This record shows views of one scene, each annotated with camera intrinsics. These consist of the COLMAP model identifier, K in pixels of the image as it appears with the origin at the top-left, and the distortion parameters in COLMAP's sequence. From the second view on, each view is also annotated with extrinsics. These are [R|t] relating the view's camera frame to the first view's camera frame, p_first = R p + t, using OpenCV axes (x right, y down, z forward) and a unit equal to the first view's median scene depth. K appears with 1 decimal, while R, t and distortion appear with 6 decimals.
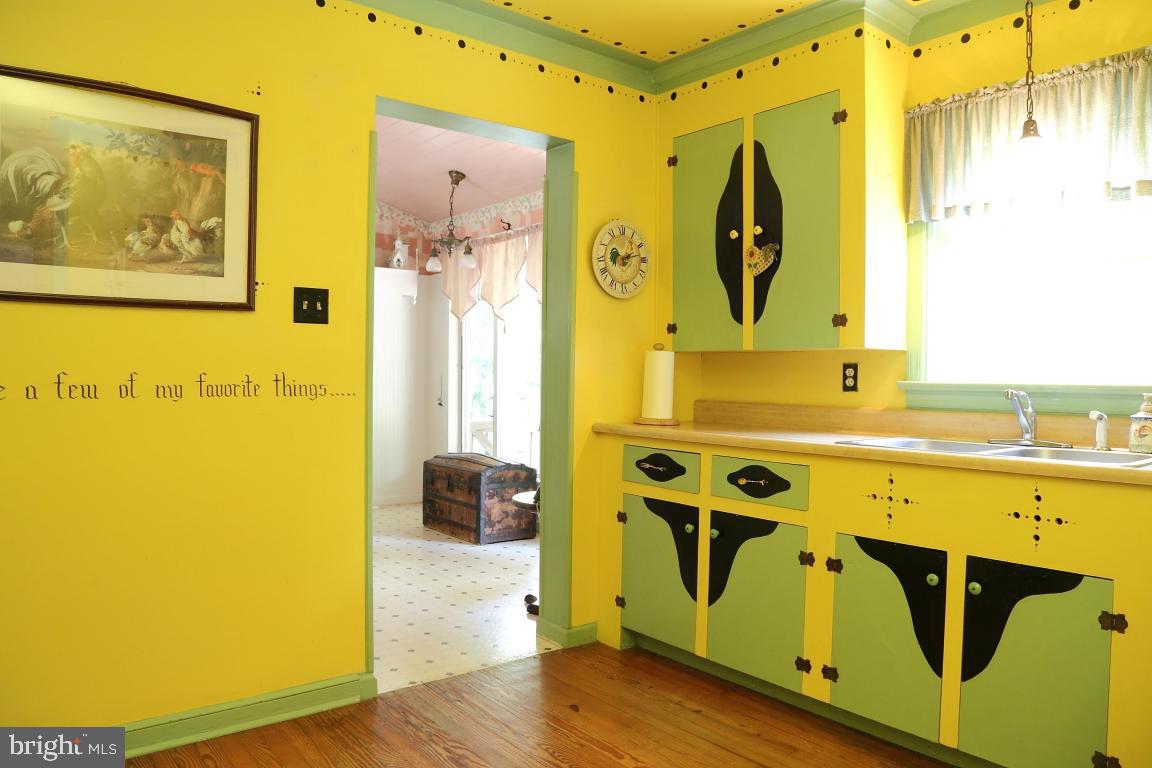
lens RADIAL K [[797.8, 0, 576.0], [0, 797.8, 384.0], [0, 0, 1]] dist [-0.095281, 0.000175]
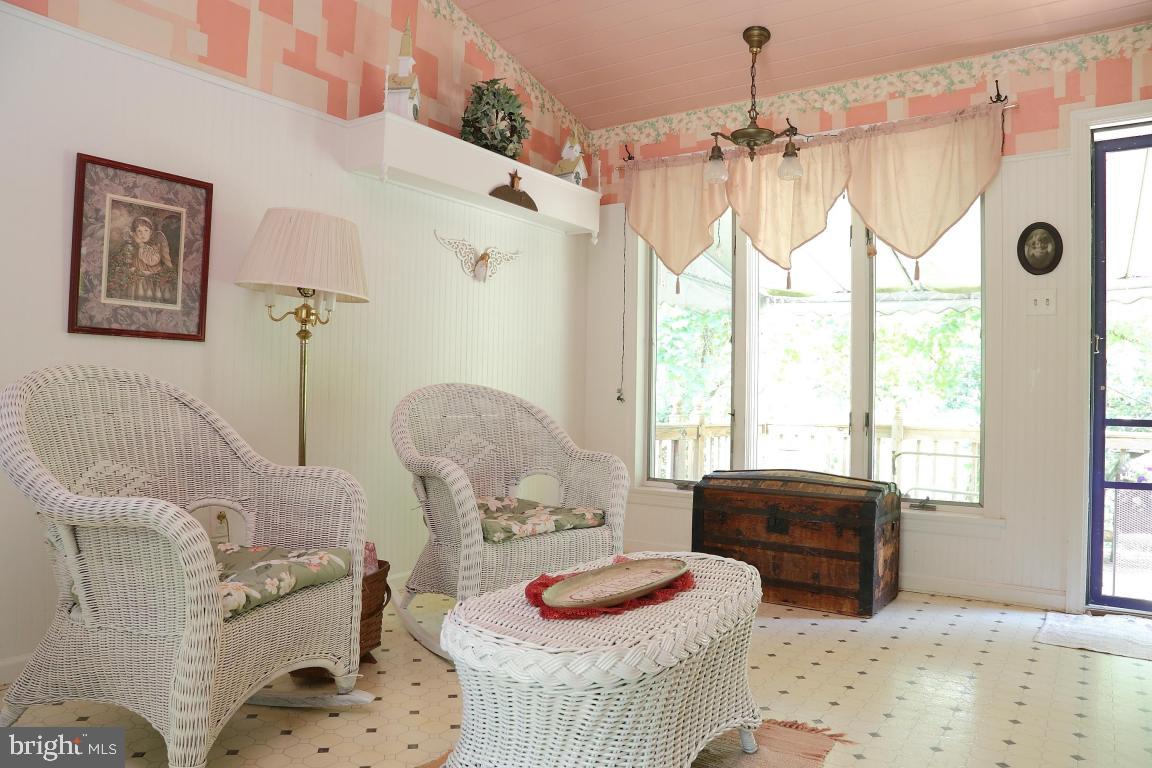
lens RADIAL K [[797.8, 0, 576.0], [0, 797.8, 384.0], [0, 0, 1]] dist [-0.095281, 0.000175]
pose [[0.956735, 0.008622, 0.290834, -0.476341], [-0.003395, 0.999824, -0.018472, 0.030679], [-0.290942, 0.016685, 0.956595, 0.445391]]
